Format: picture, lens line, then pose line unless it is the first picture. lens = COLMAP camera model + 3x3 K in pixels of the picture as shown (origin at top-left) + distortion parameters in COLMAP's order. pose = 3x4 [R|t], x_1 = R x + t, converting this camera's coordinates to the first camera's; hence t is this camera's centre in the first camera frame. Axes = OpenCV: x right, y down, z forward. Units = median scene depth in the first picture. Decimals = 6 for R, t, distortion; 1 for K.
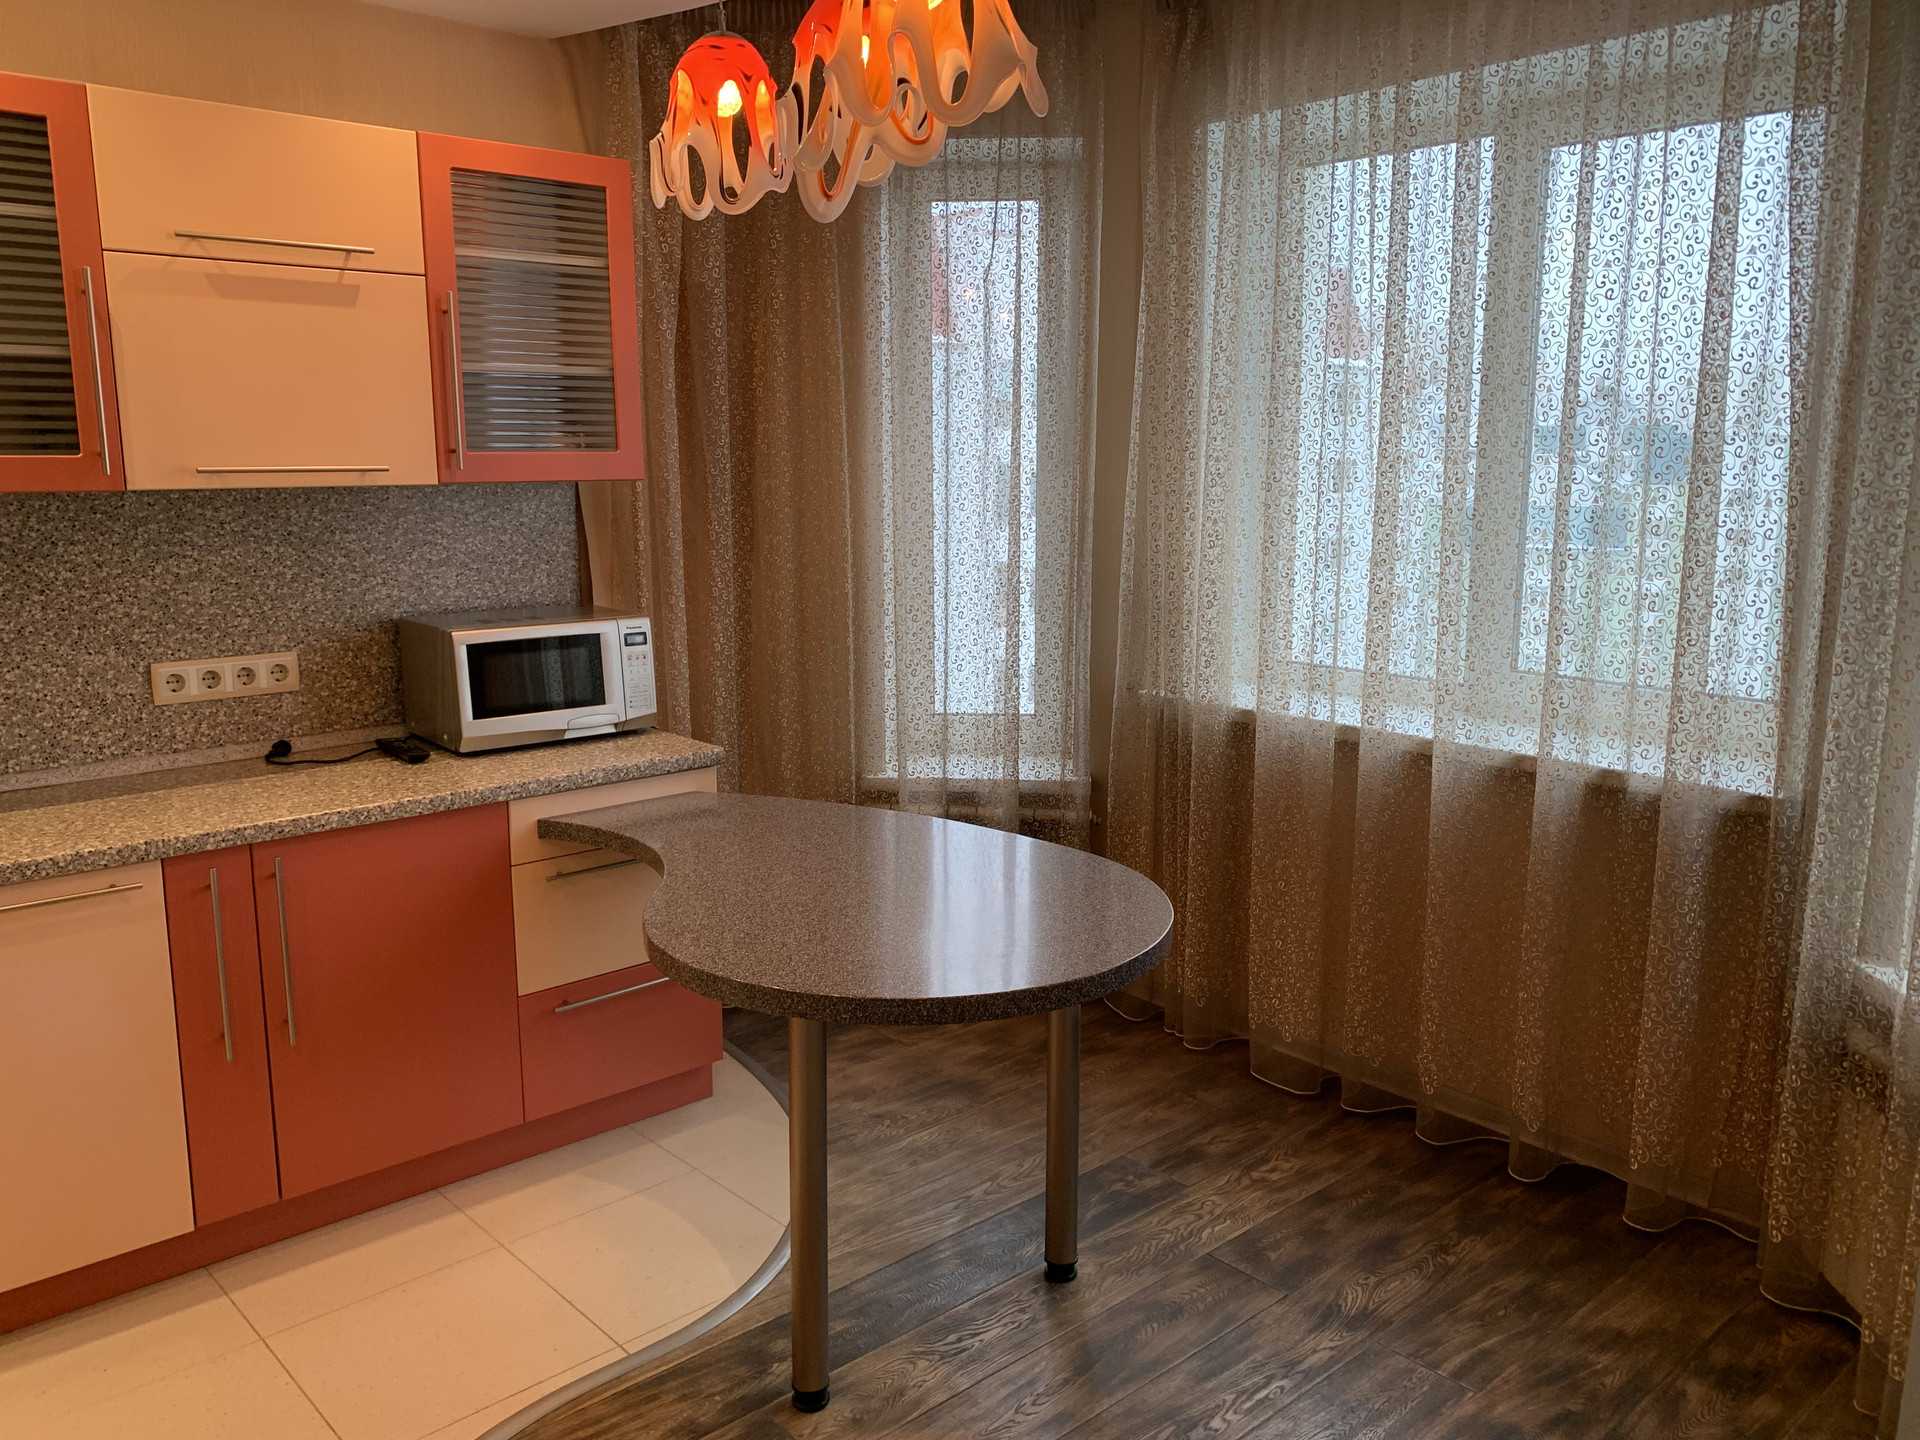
lens RADIAL K [[1482.8, 0, 960.0], [0, 1482.8, 720.0], [0, 0, 1]] dist [0.080674, -0.078633]
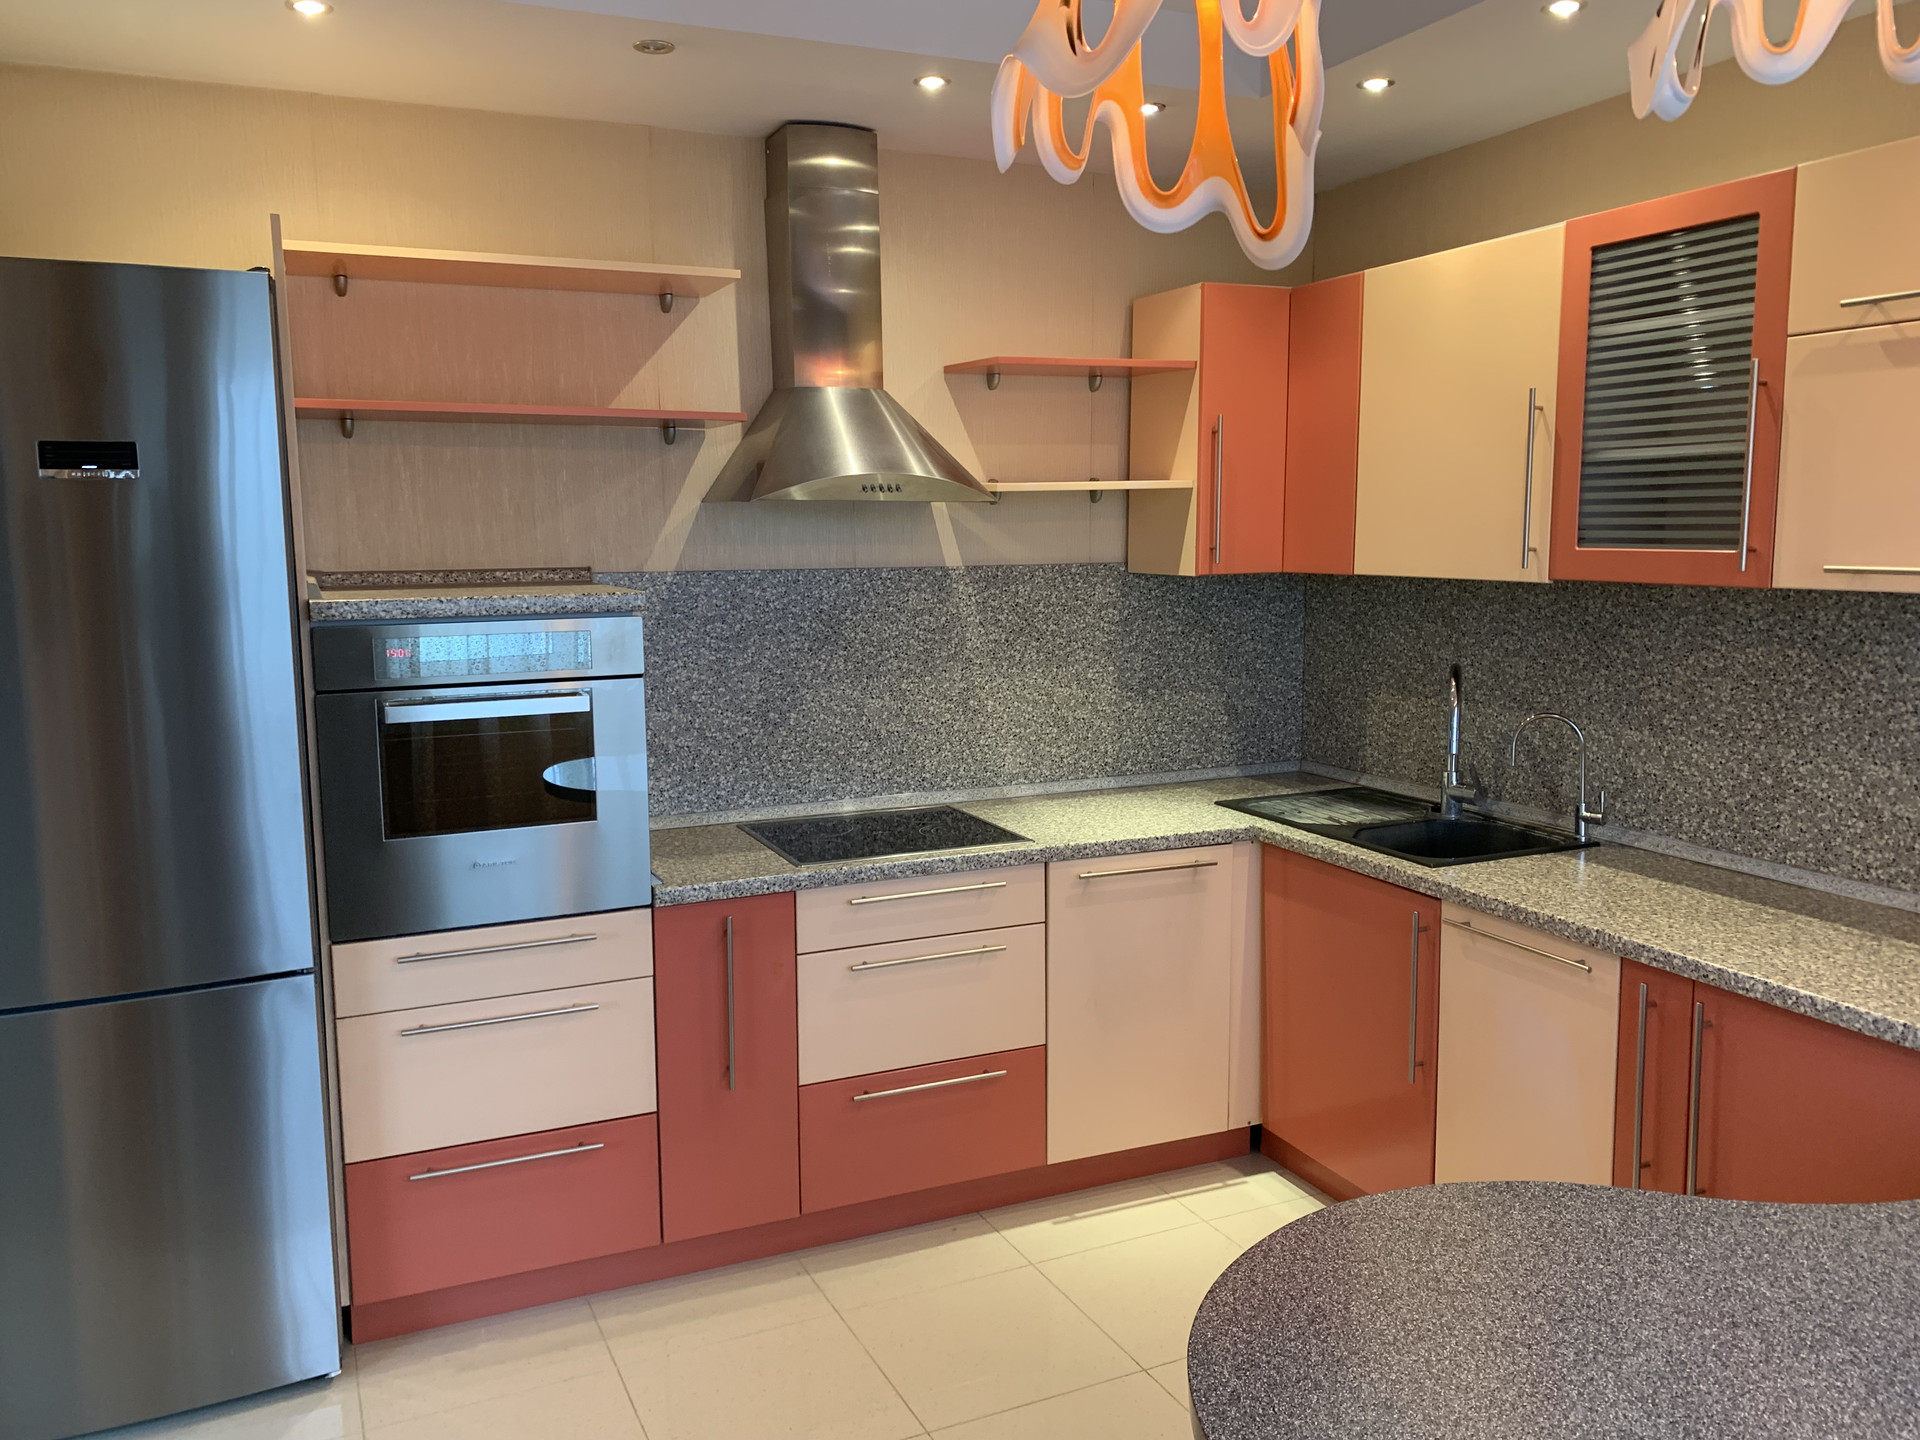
lens RADIAL K [[1494.5, 0, 960.2], [0, 1494.5, 717.1], [0, 0, 1]] dist [0.114439, -0.195304]
pose [[-0.327003, 0.123682, -0.936895, 0.495281], [-0.156927, 0.970527, 0.182894, -0.163595], [0.931903, 0.206831, -0.297957, 0.808246]]
